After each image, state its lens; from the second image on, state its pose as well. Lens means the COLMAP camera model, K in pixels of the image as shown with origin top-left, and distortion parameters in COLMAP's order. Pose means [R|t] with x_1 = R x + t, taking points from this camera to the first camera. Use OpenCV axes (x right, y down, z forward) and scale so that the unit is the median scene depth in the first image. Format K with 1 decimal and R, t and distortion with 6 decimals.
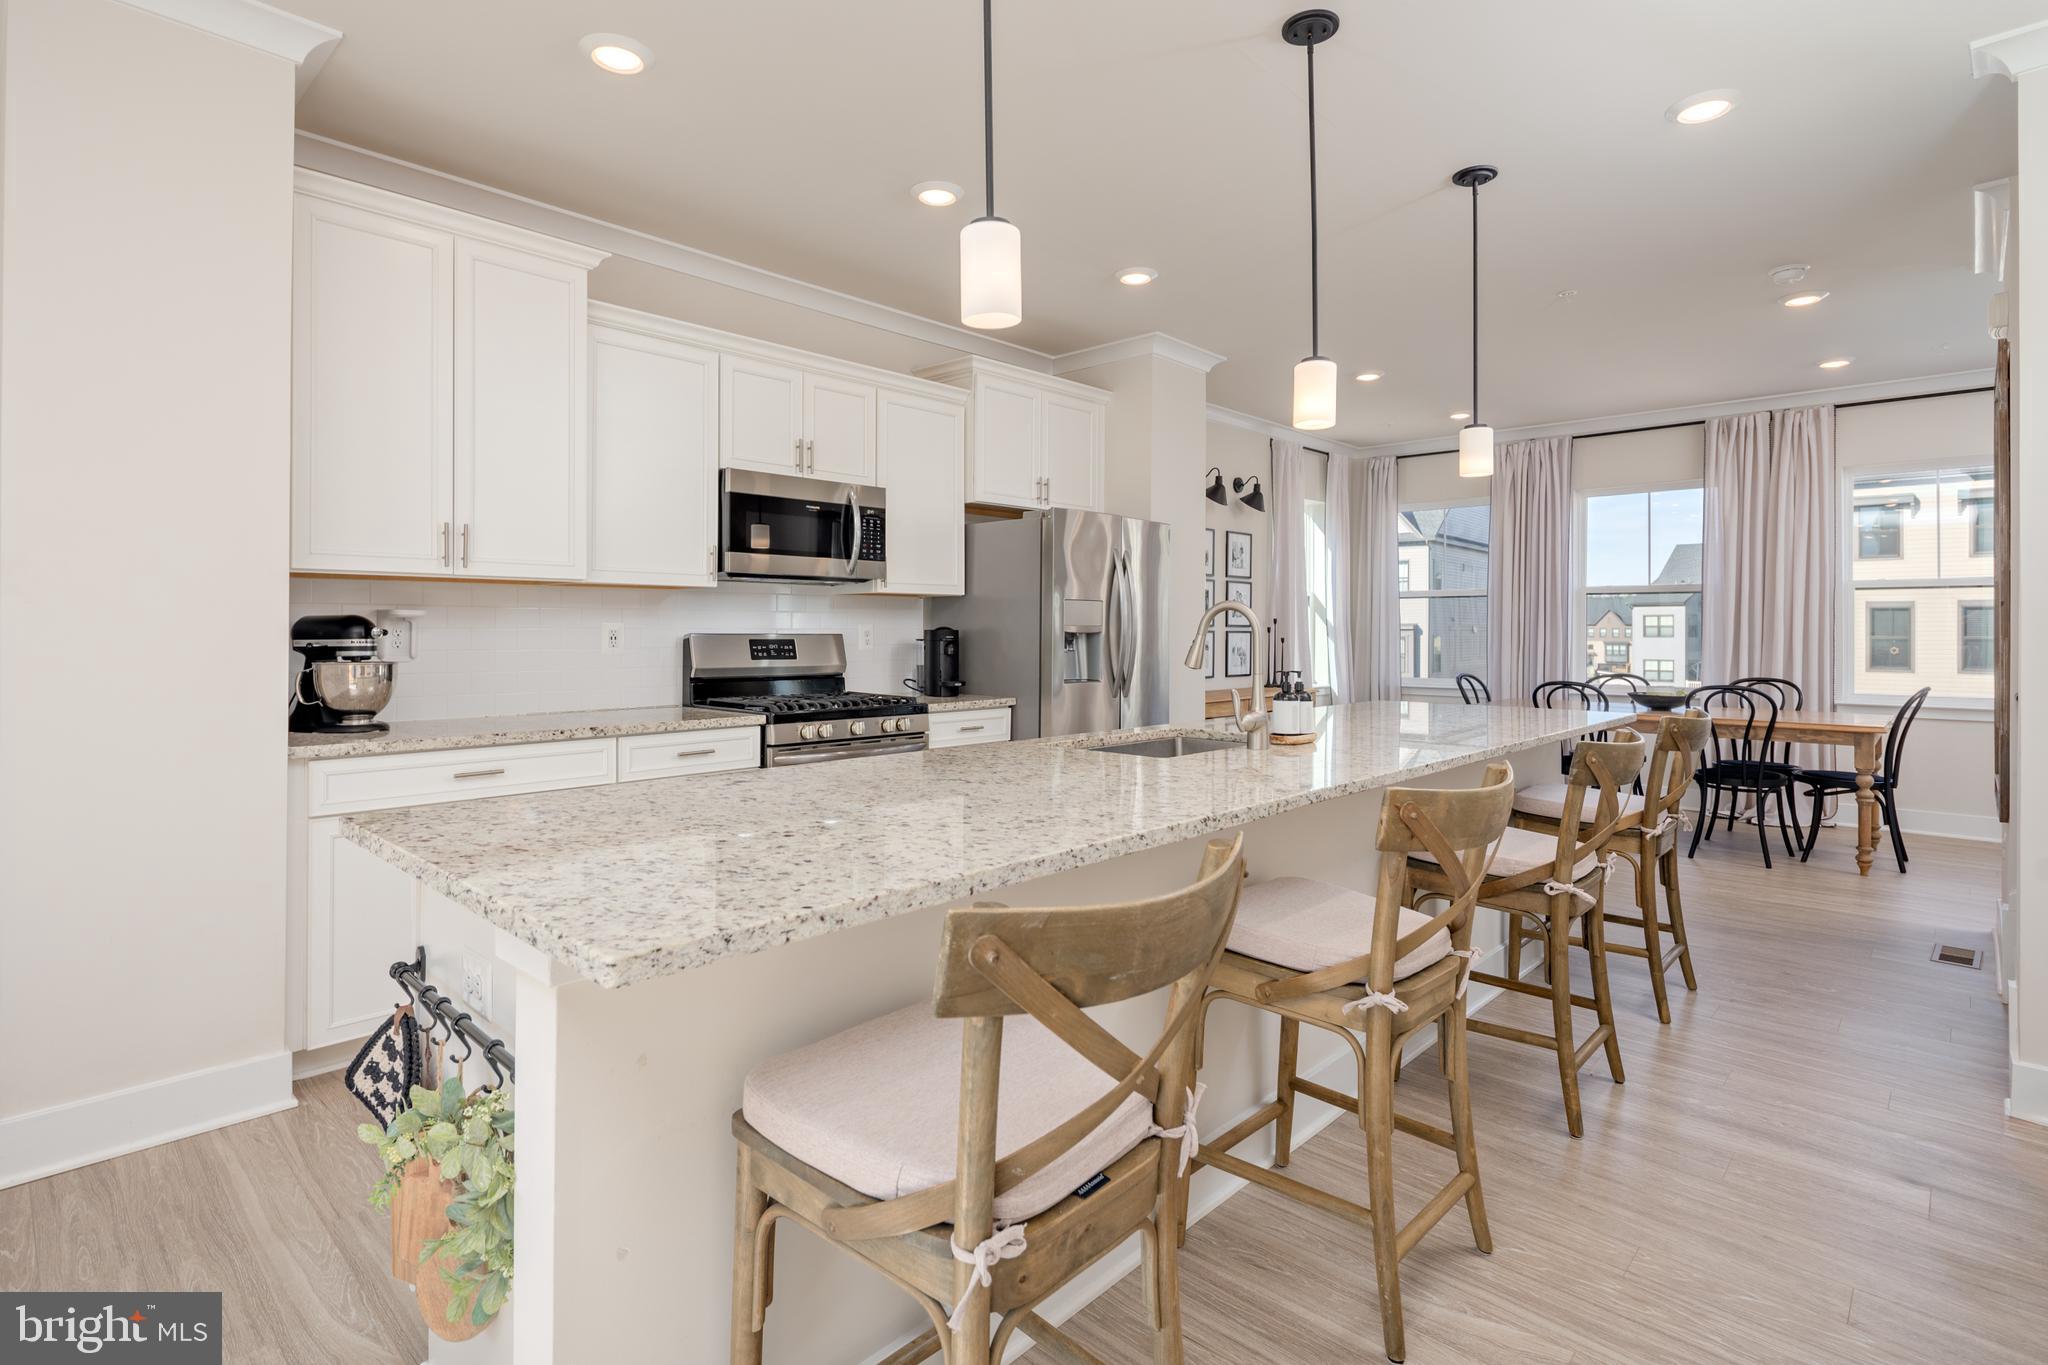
lens RADIAL K [[996.4, 0, 1014.3], [0, 996.4, 631.3], [0, 0, 1]] dist [0.006119, -0.005216]
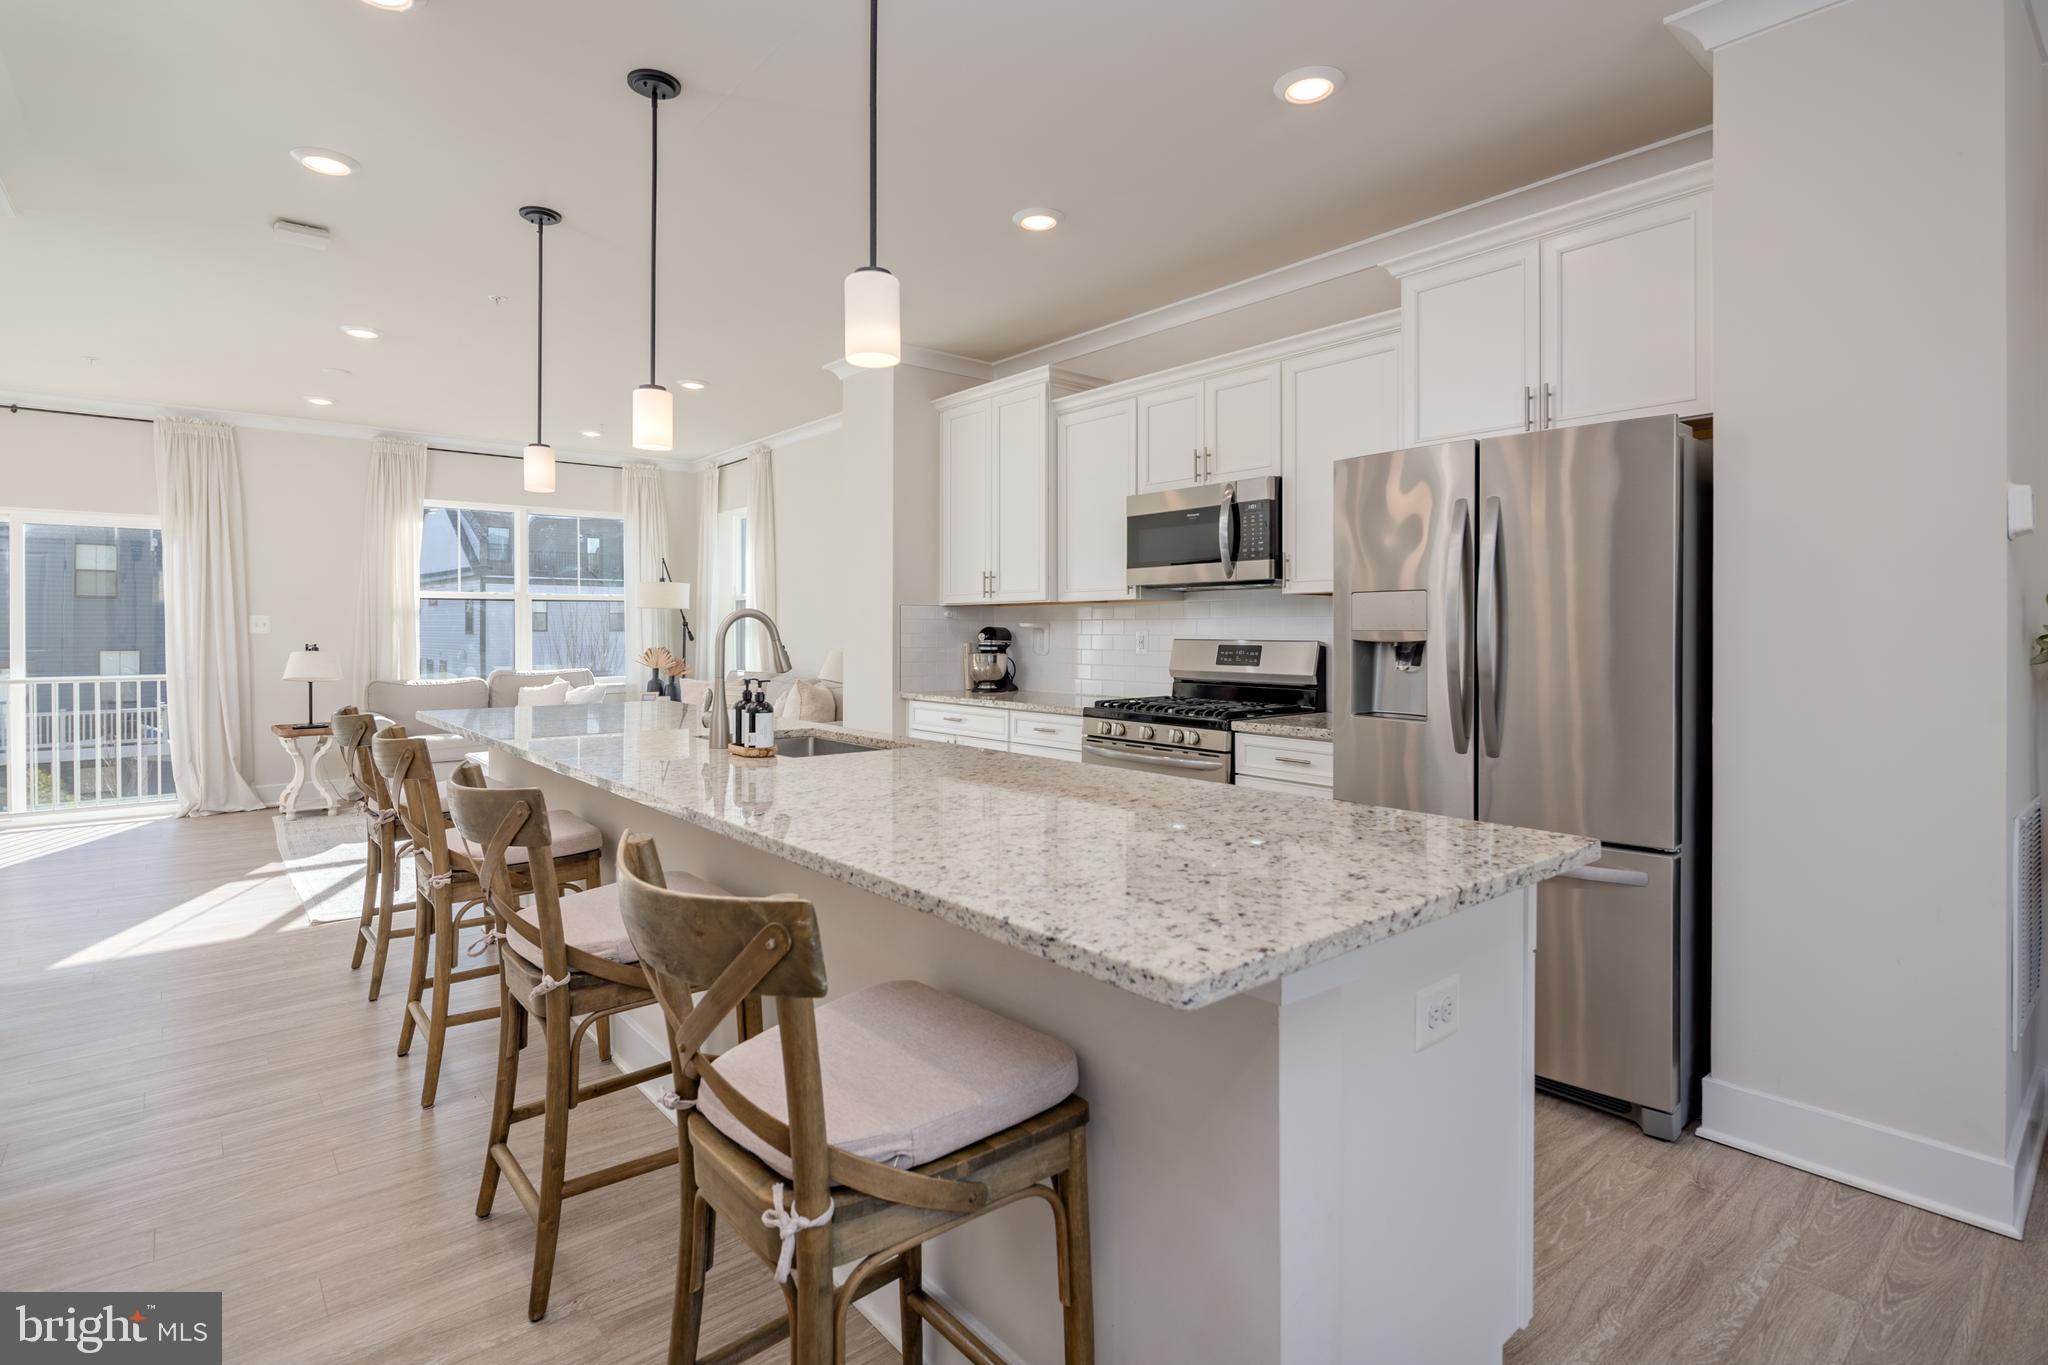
lens RADIAL K [[996.4, 0, 1017.0], [0, 996.4, 633.2], [0, 0, 1]] dist [0.006119, -0.005216]
pose [[-0.107125, 0.000237, -0.994246, 0.752560], [-0.003051, 0.999995, 0.000567, -0.003817], [0.994241, 0.003094, -0.107123, 0.847615]]
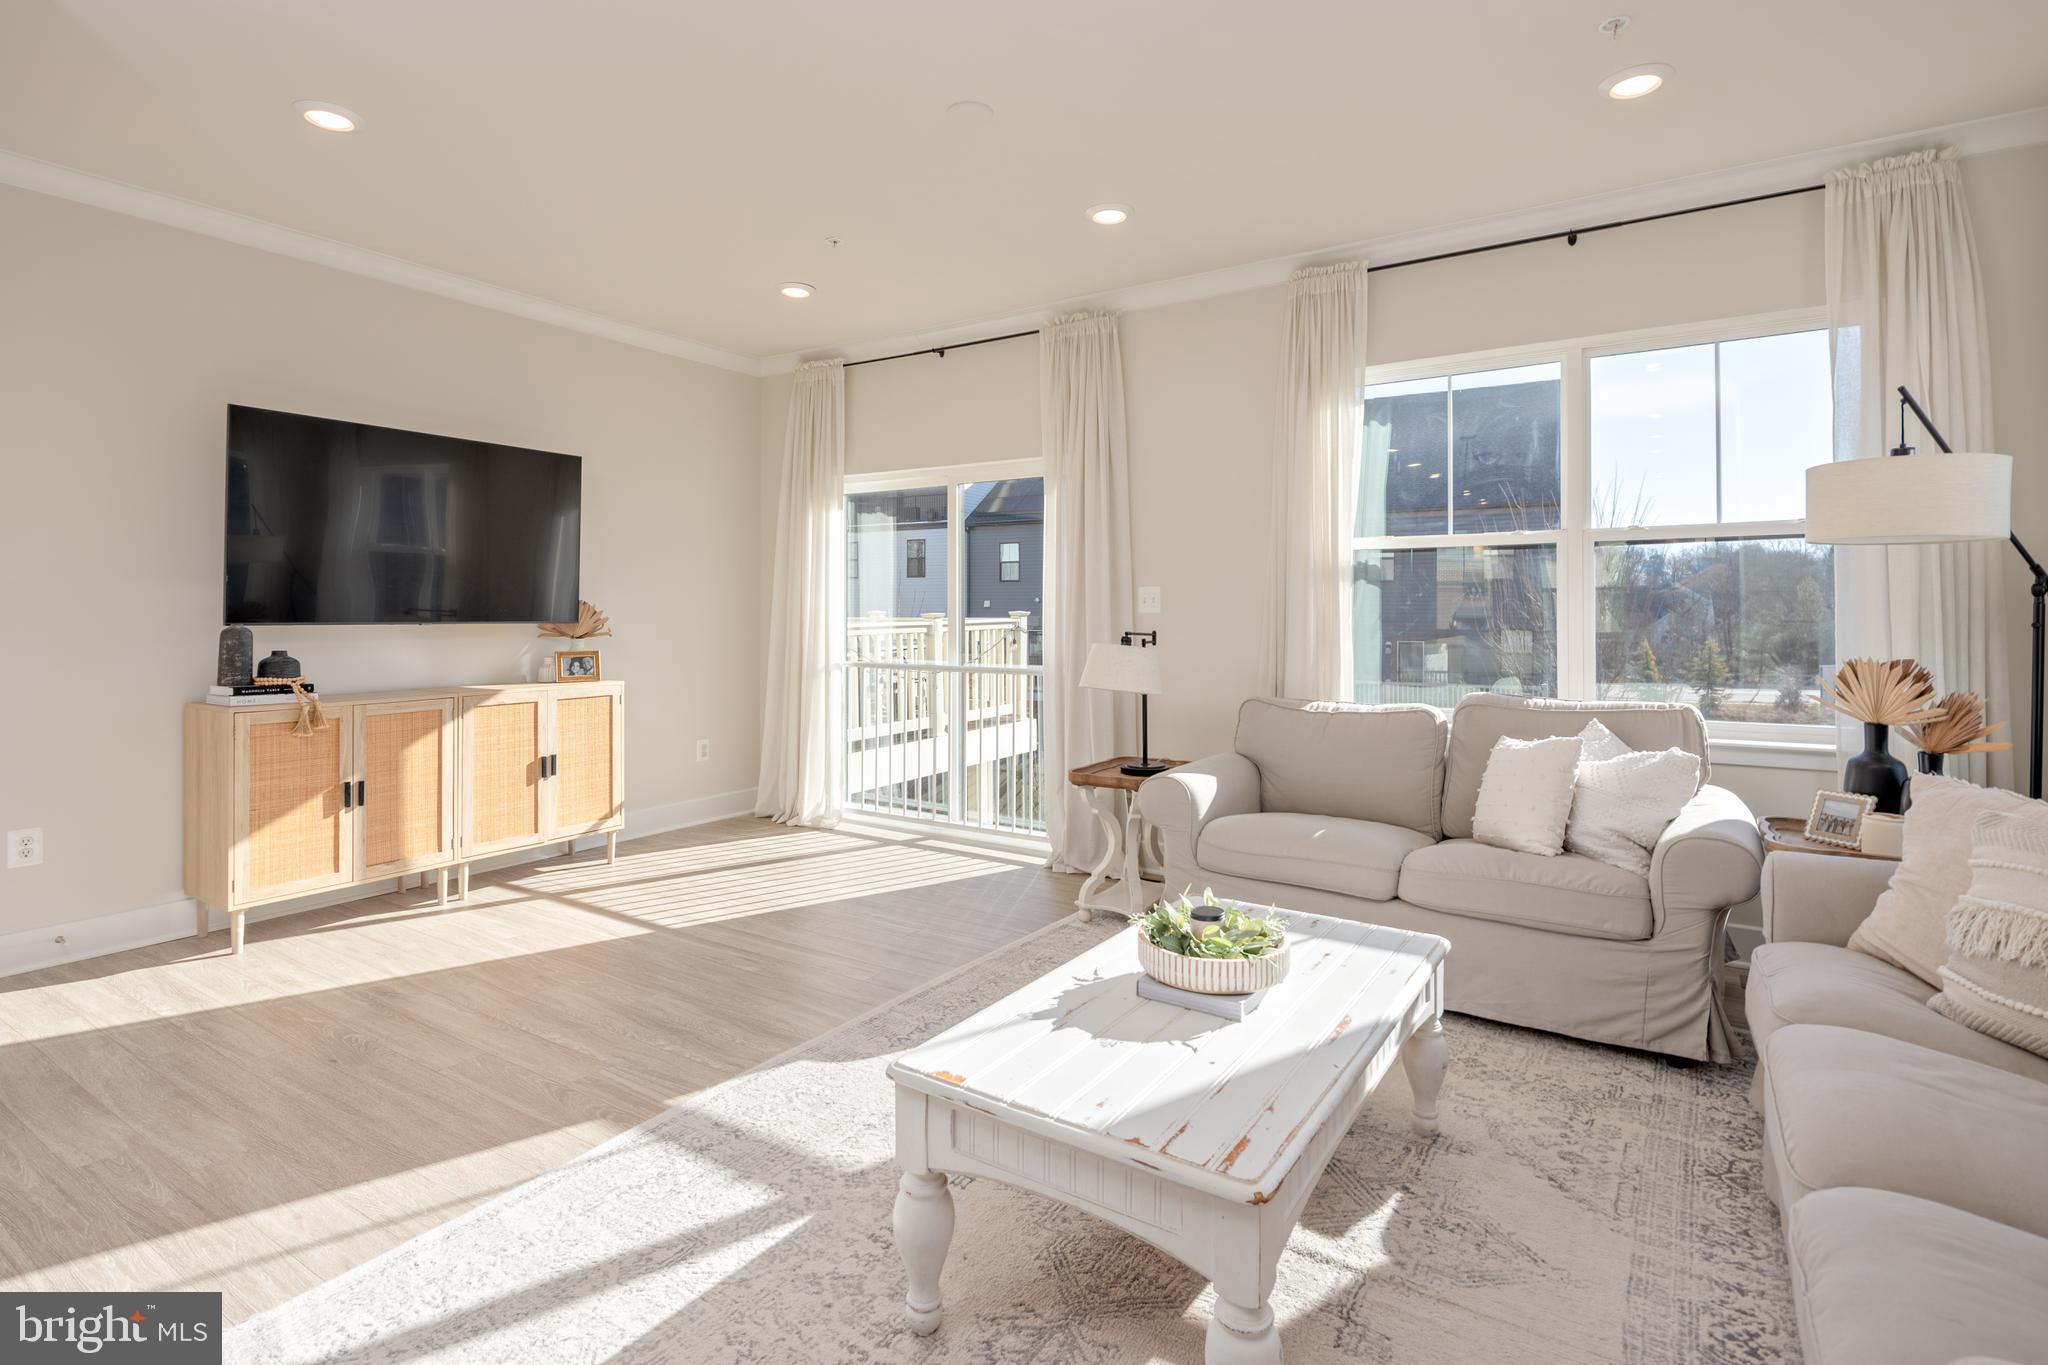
lens RADIAL K [[996.4, 0, 1014.1], [0, 996.4, 611.2], [0, 0, 1]] dist [0.006119, -0.005216]
pose [[-0.983202, -0.002846, -0.182496, -0.355008], [-0.003490, 0.999989, 0.003206, -0.004237], [0.182485, 0.003789, -0.983201, 0.499955]]
